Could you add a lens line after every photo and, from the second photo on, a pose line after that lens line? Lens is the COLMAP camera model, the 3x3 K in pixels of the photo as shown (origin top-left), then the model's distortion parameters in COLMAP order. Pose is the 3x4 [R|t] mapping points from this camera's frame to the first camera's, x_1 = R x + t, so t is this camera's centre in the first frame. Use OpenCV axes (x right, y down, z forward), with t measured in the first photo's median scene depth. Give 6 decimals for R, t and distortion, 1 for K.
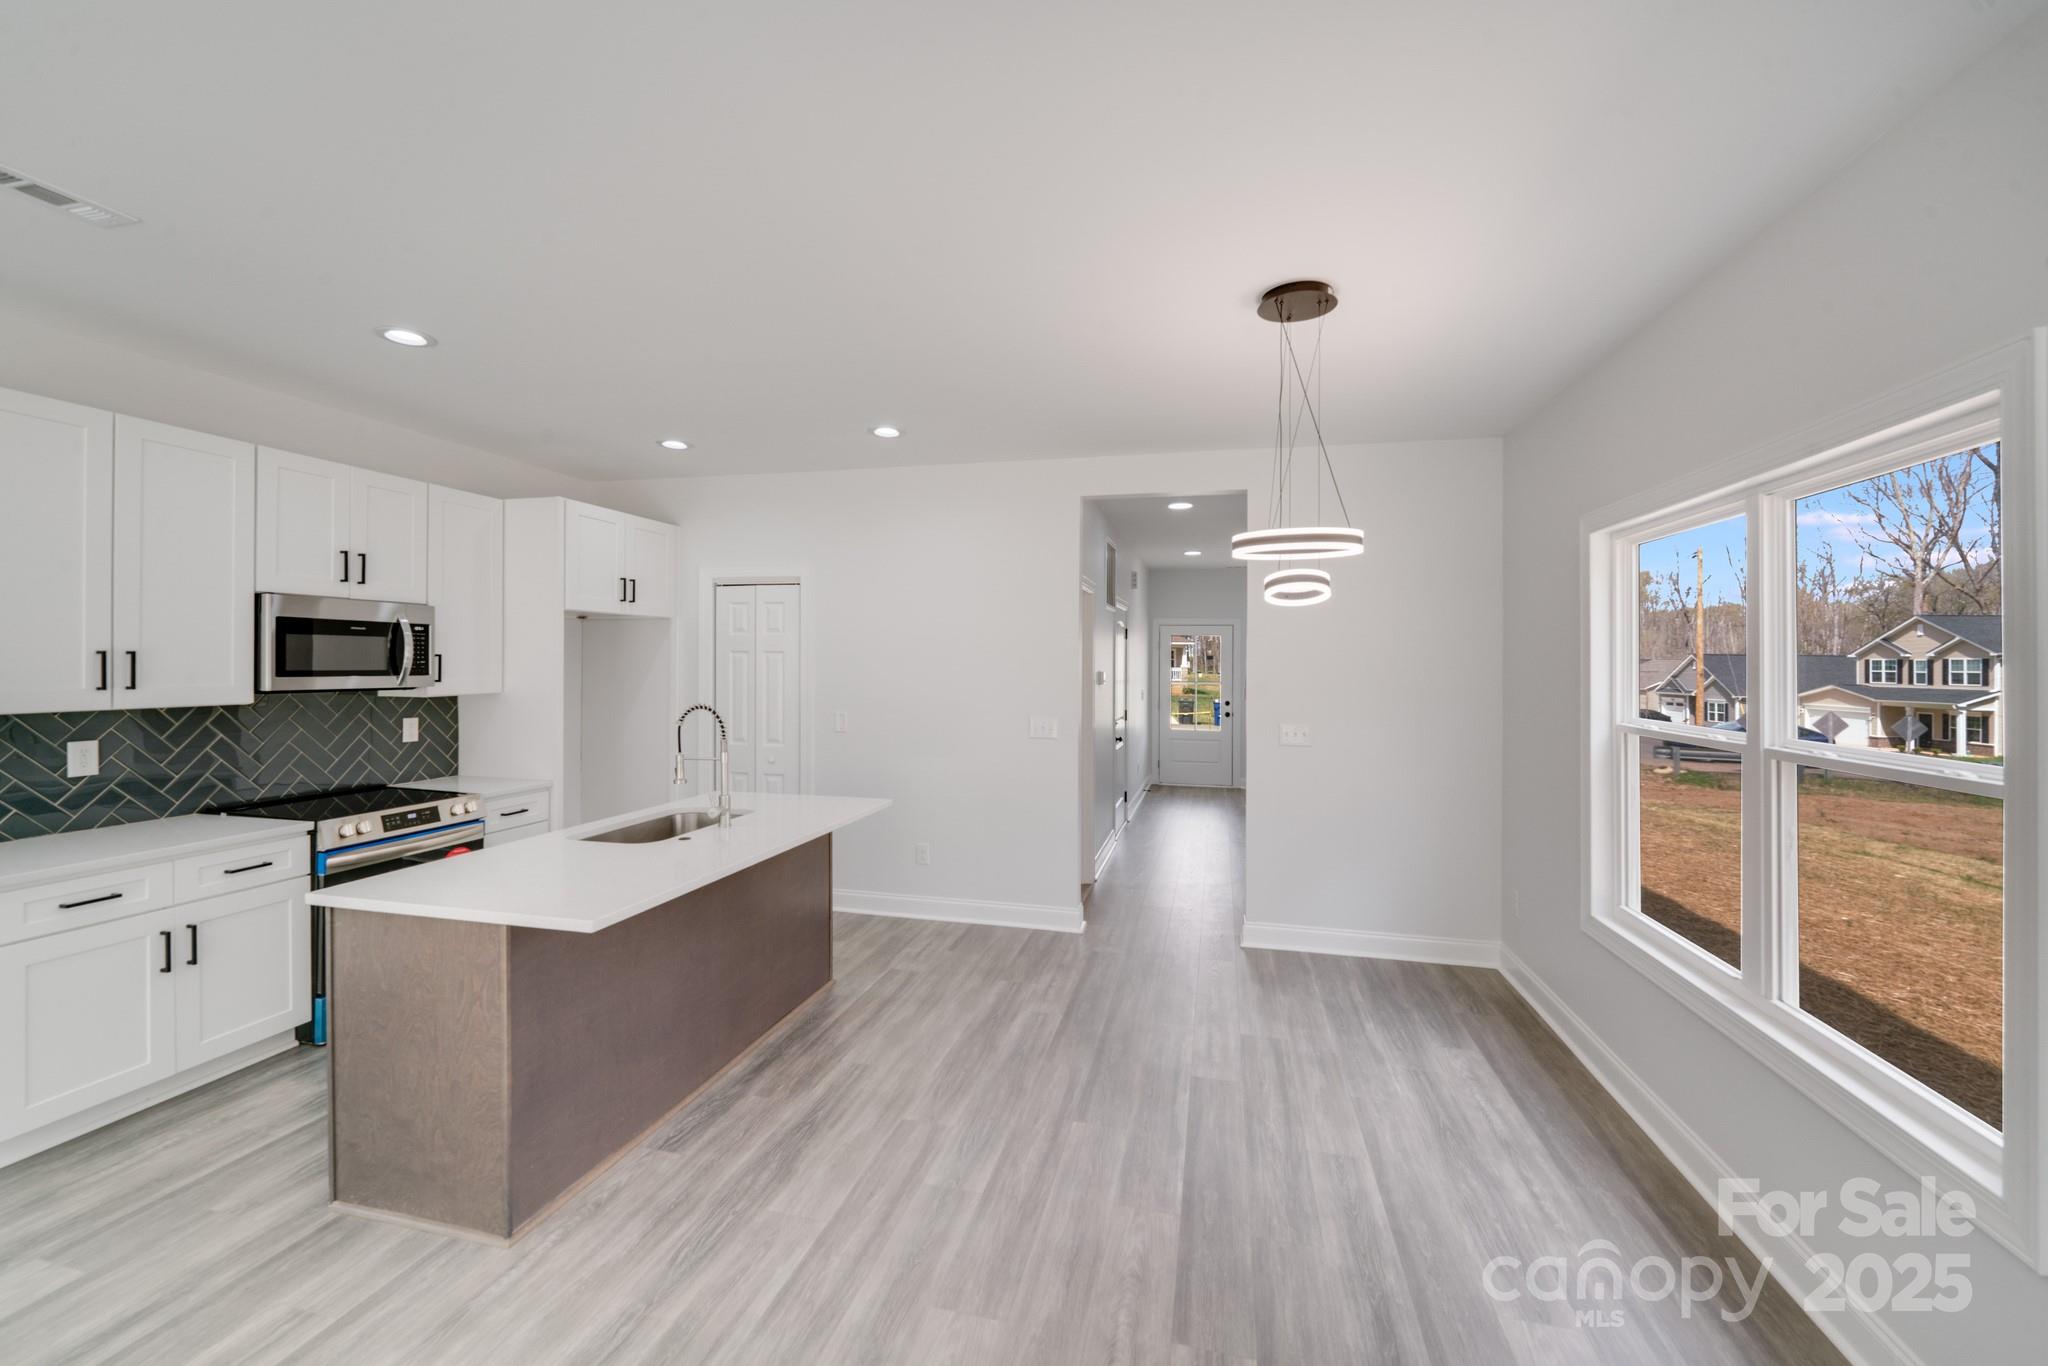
lens RADIAL K [[846.5, 0, 1014.8], [0, 846.5, 667.0], [0, 0, 1]] dist [-0.015366, -0.000376]
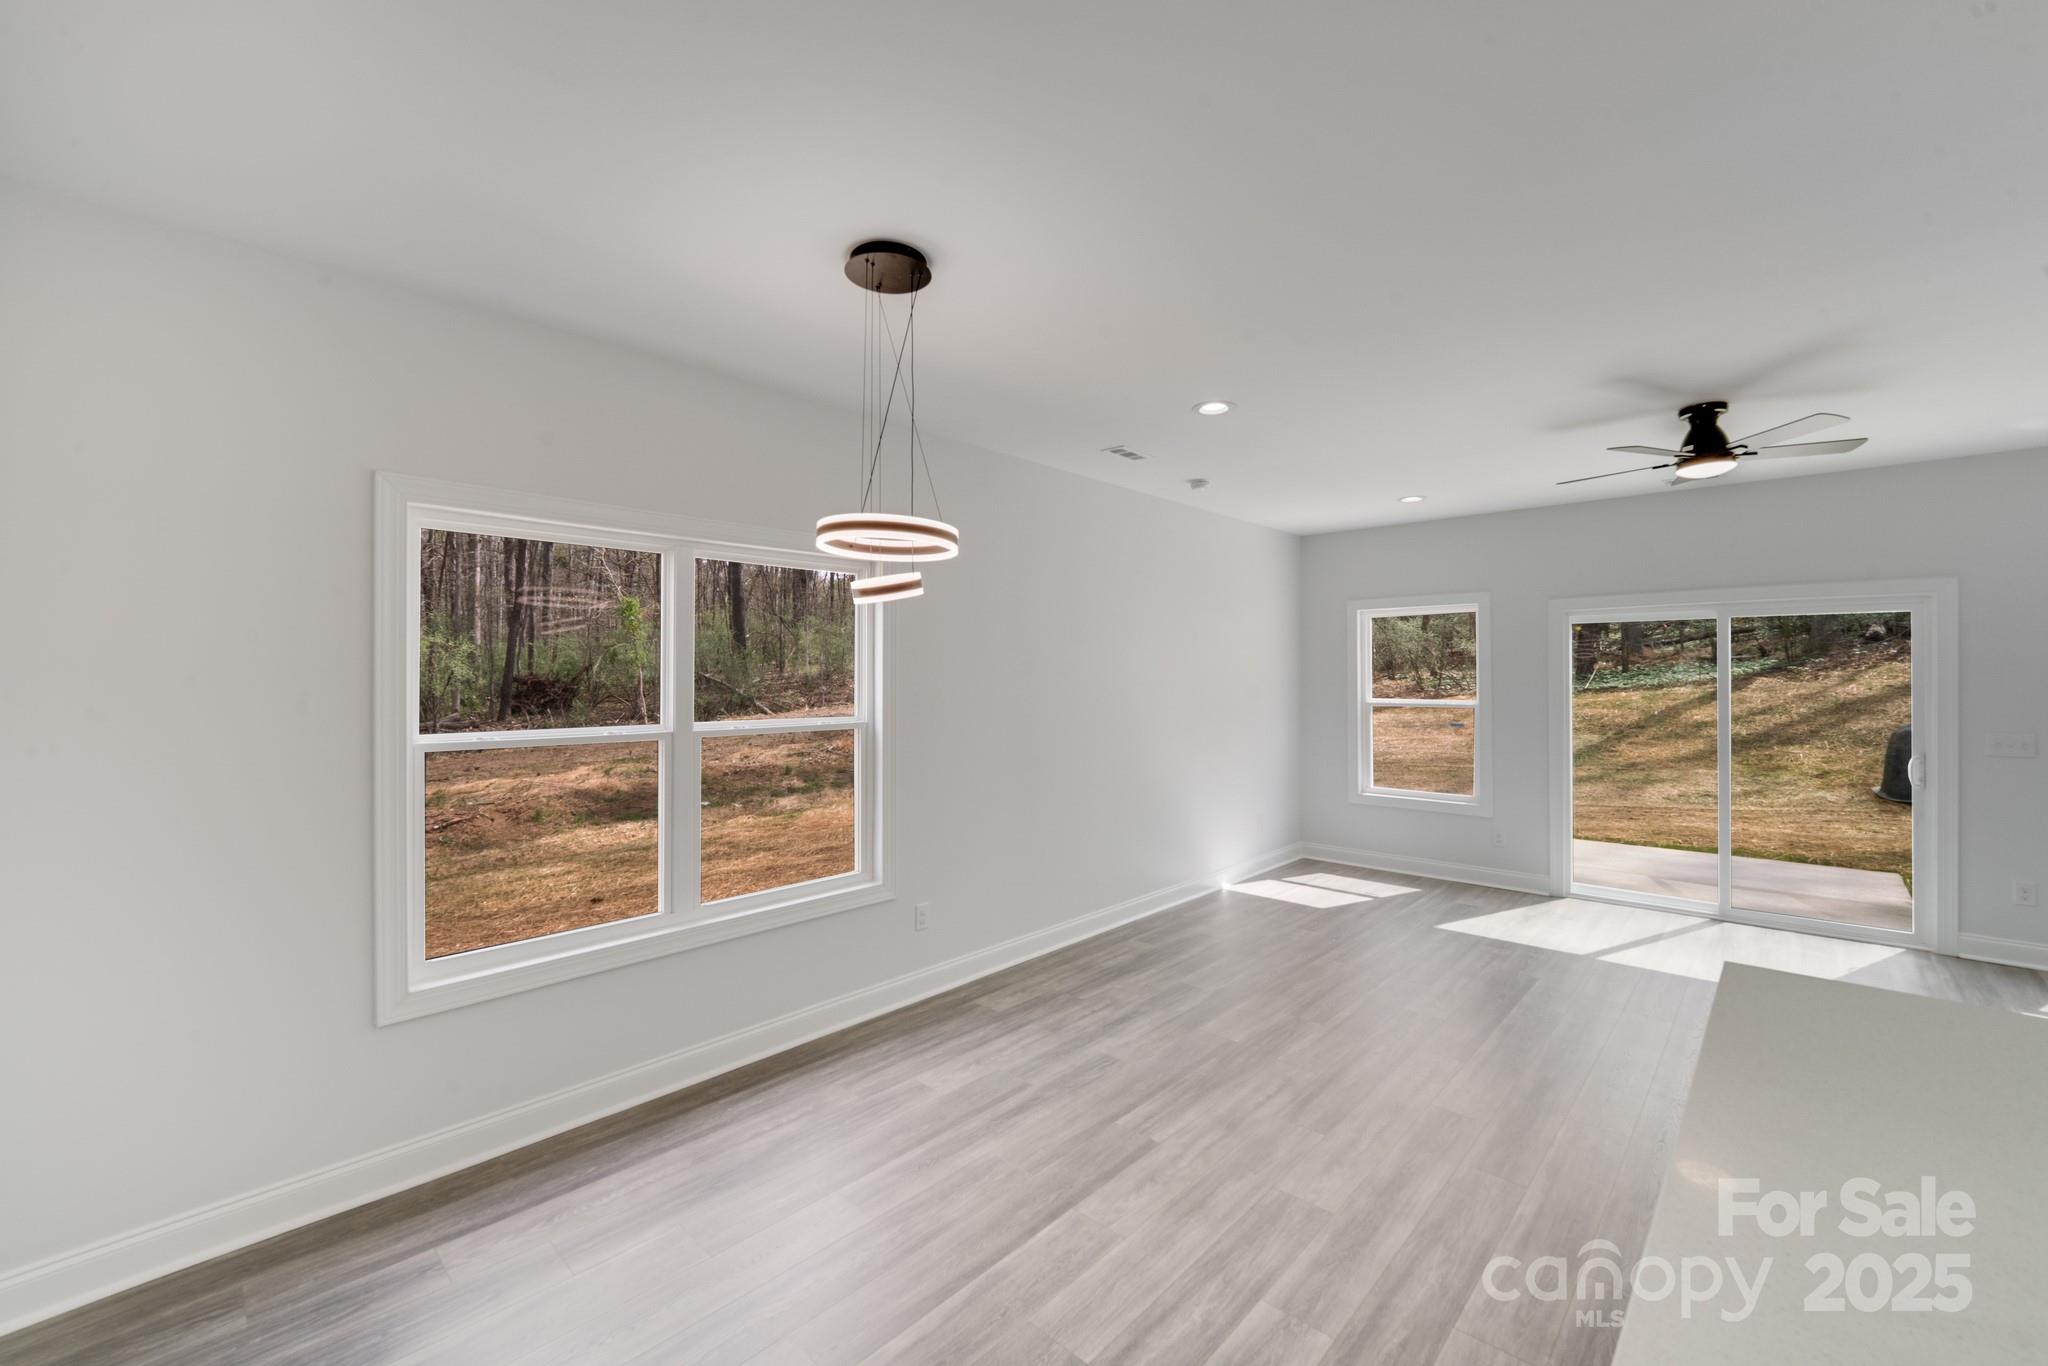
lens RADIAL K [[846.5, 0, 1017.8], [0, 846.5, 675.7], [0, 0, 1]] dist [-0.015366, -0.000376]
pose [[-0.875110, -0.012370, 0.483765, -0.166695], [-0.006496, 0.999883, 0.013817, -0.007440], [-0.483880, 0.008949, -0.875089, 1.375718]]
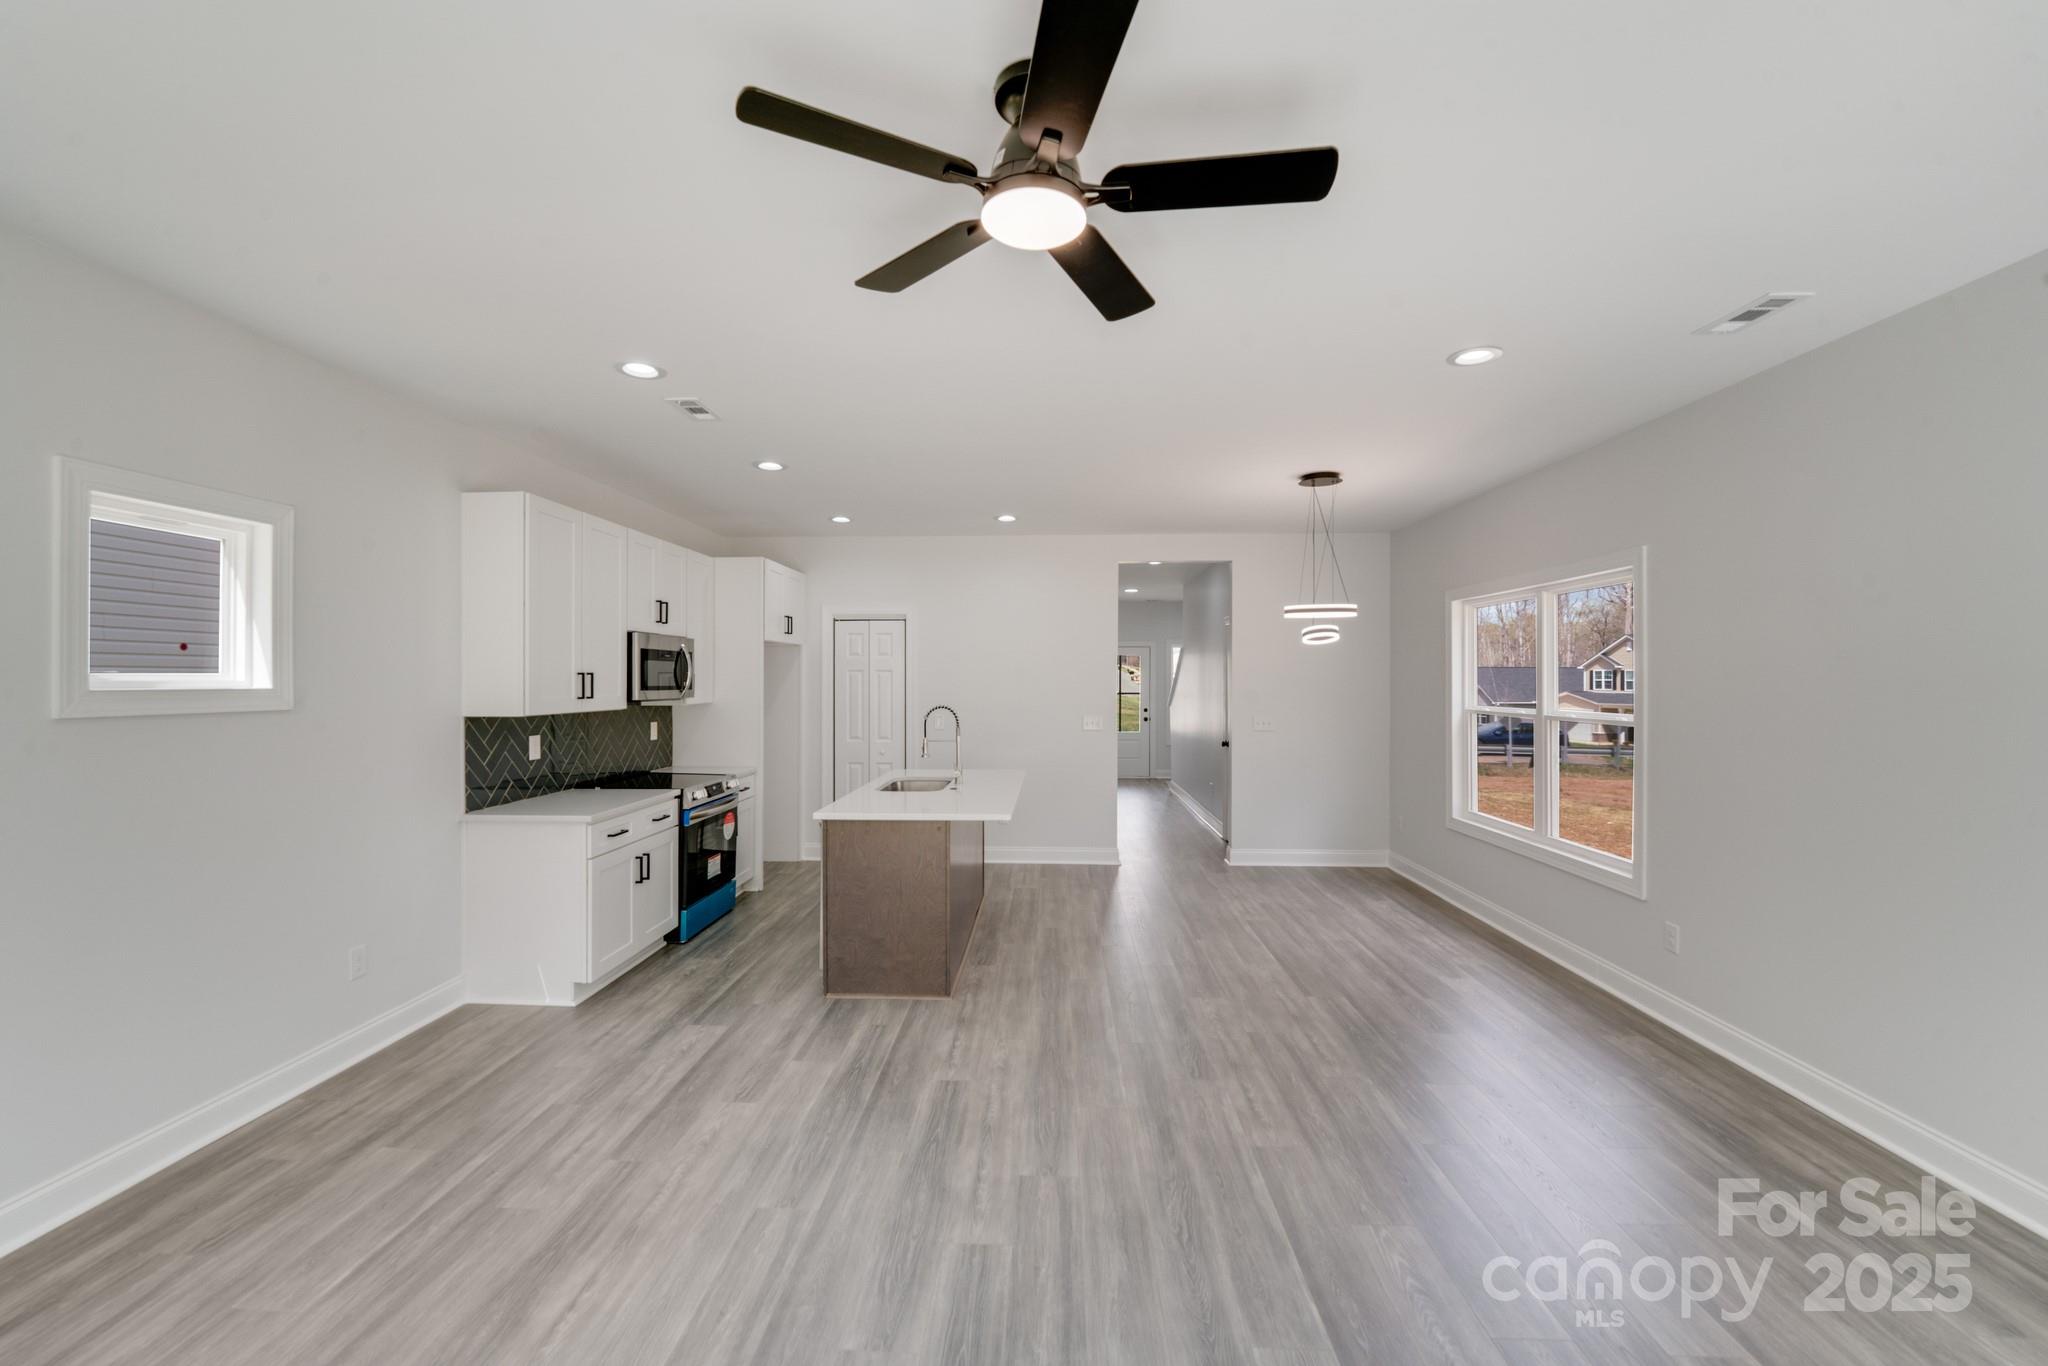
lens RADIAL K [[846.5, 0, 1006.9], [0, 846.5, 697.4], [0, 0, 1]] dist [-0.015366, -0.000376]
pose [[0.982187, -0.012182, 0.187513, -0.548678], [0.008936, 0.999795, 0.018147, 0.002785], [-0.187696, -0.016148, 0.982094, -0.545837]]
